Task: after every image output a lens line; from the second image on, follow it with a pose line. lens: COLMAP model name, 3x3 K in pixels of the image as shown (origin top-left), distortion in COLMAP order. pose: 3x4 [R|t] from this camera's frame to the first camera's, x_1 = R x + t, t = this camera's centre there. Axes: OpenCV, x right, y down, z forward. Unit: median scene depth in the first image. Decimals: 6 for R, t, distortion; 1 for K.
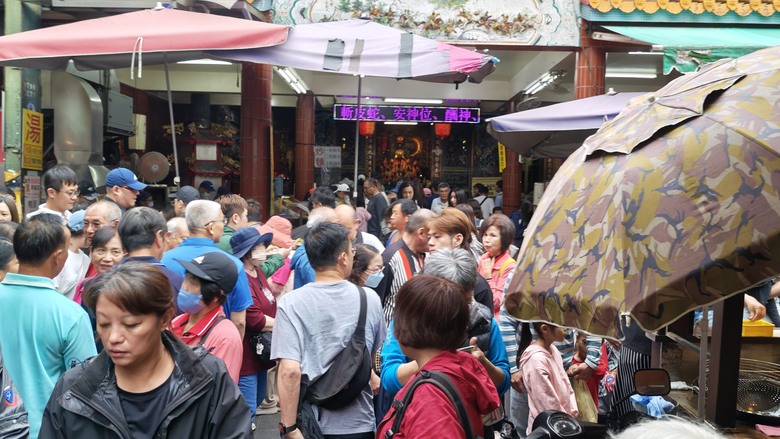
lens RADIAL K [[655.3, 0, 391.5], [0, 655.3, 218.9], [0, 0, 1]] dist [0.004589, 0.001032]
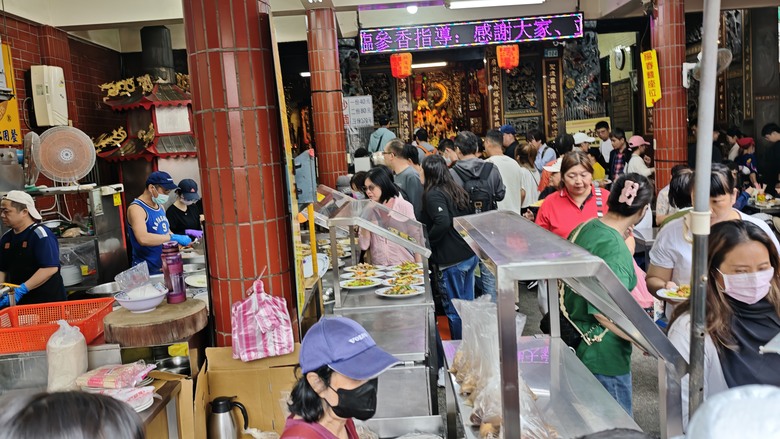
lens RADIAL K [[648.4, 0, 387.9], [0, 648.4, 218.1], [0, 0, 1]] dist [0.015684, 0.001282]
pose [[0.995483, -0.092477, -0.021462, -0.070046], [0.093693, 0.993473, 0.065061, -0.028756], [0.015305, -0.066778, 0.997650, 0.366284]]
